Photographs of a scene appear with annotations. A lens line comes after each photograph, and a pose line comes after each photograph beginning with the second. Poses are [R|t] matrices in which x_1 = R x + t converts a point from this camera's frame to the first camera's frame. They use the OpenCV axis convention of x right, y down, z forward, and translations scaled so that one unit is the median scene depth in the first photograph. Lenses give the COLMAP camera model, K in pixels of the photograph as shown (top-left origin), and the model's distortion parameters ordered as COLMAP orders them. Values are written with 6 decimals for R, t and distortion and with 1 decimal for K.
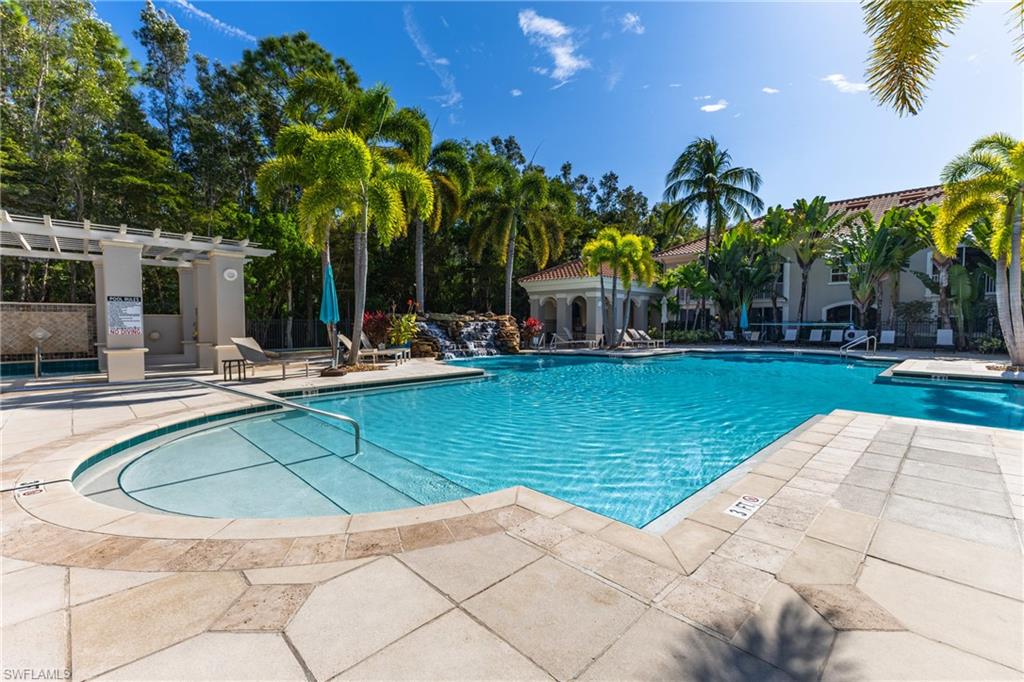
lens RADIAL K [[432.9, 0, 512.0], [0, 432.9, 341.0], [0, 0, 1]] dist [0.000340, -0.000022]
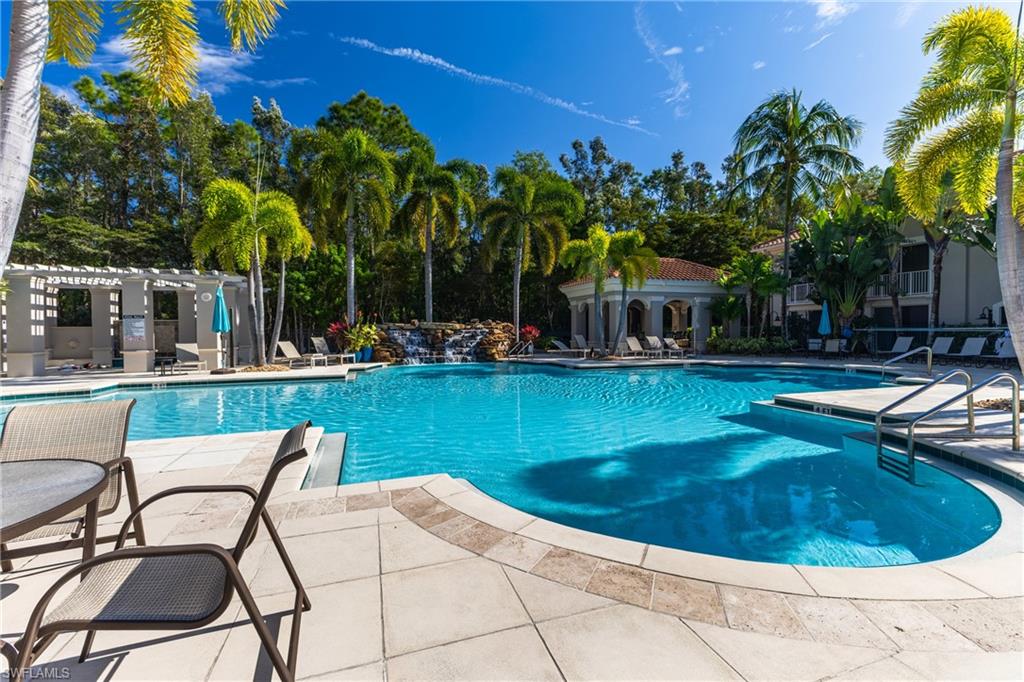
lens RADIAL K [[432.9, 0, 512.0], [0, 432.9, 341.0], [0, 0, 1]] dist [0.000340, -0.000022]
pose [[0.897758, 0.003171, -0.440477, 0.437479], [-0.011584, 0.999798, -0.016413, -0.001501], [0.440336, 0.019838, 0.897614, 0.110022]]
